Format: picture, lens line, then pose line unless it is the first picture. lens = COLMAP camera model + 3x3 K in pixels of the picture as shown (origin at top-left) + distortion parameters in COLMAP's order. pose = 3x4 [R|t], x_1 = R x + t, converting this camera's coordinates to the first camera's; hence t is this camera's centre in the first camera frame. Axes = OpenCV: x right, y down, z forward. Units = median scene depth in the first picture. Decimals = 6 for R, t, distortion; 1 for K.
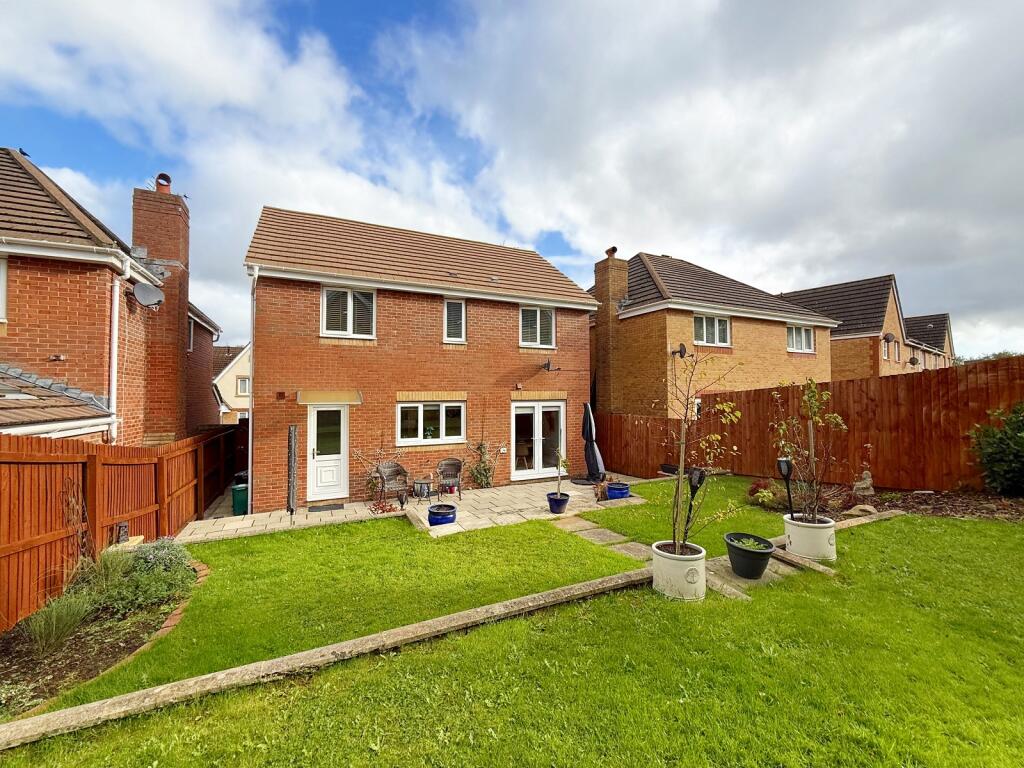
lens RADIAL K [[411.4, 0, 513.0], [0, 411.4, 384.6], [0, 0, 1]] dist [-0.001788, 0.000337]
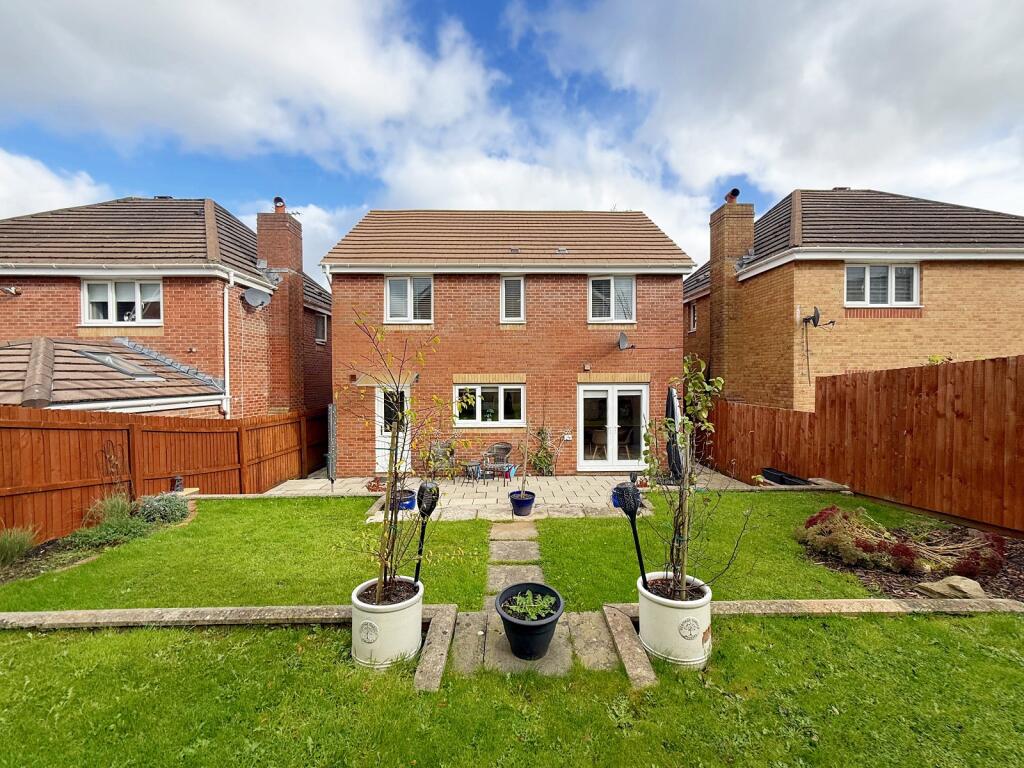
lens RADIAL K [[411.4, 0, 513.0], [0, 411.4, 387.2], [0, 0, 1]] dist [-0.001788, 0.000337]
pose [[0.911622, 0.011001, -0.410883, 0.257020], [0.011189, 0.998607, 0.051560, -0.000955], [0.410877, -0.051601, 0.910229, 0.124185]]
